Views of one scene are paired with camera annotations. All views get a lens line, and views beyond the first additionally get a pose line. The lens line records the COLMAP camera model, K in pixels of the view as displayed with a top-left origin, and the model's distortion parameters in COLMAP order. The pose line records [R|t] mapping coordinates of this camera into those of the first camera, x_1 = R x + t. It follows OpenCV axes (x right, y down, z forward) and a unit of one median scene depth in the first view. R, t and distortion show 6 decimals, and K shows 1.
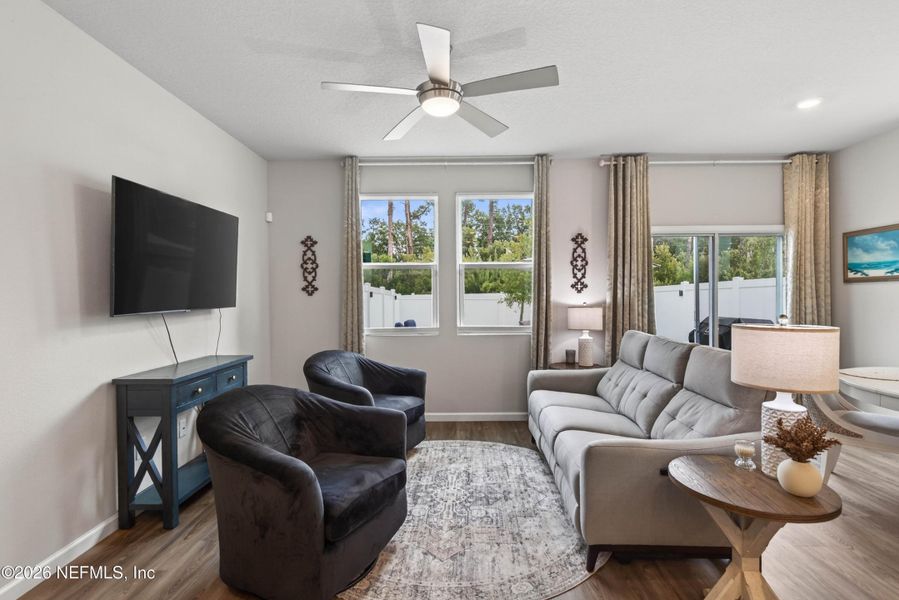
lens RADIAL K [[403.6, 0, 436.8], [0, 403.6, 298.8], [0, 0, 1]] dist [0.001698, 0.001447]
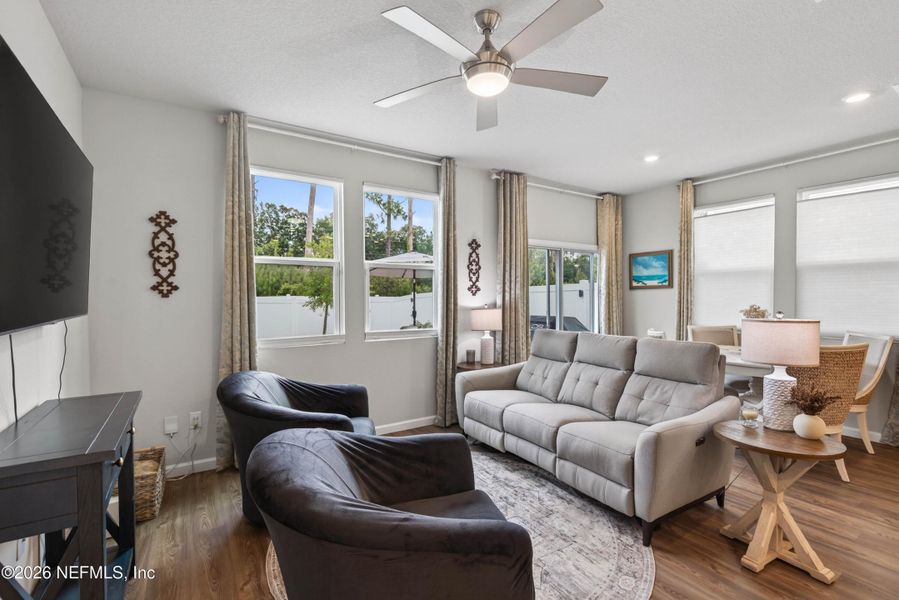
lens RADIAL K [[403.6, 0, 442.8], [0, 403.6, 303.9], [0, 0, 1]] dist [0.001698, 0.001447]
pose [[0.842112, -0.005494, 0.539275, -0.297999], [0.003215, 0.999981, 0.005167, 0.001666], [-0.539294, -0.002617, 0.842114, 0.160867]]
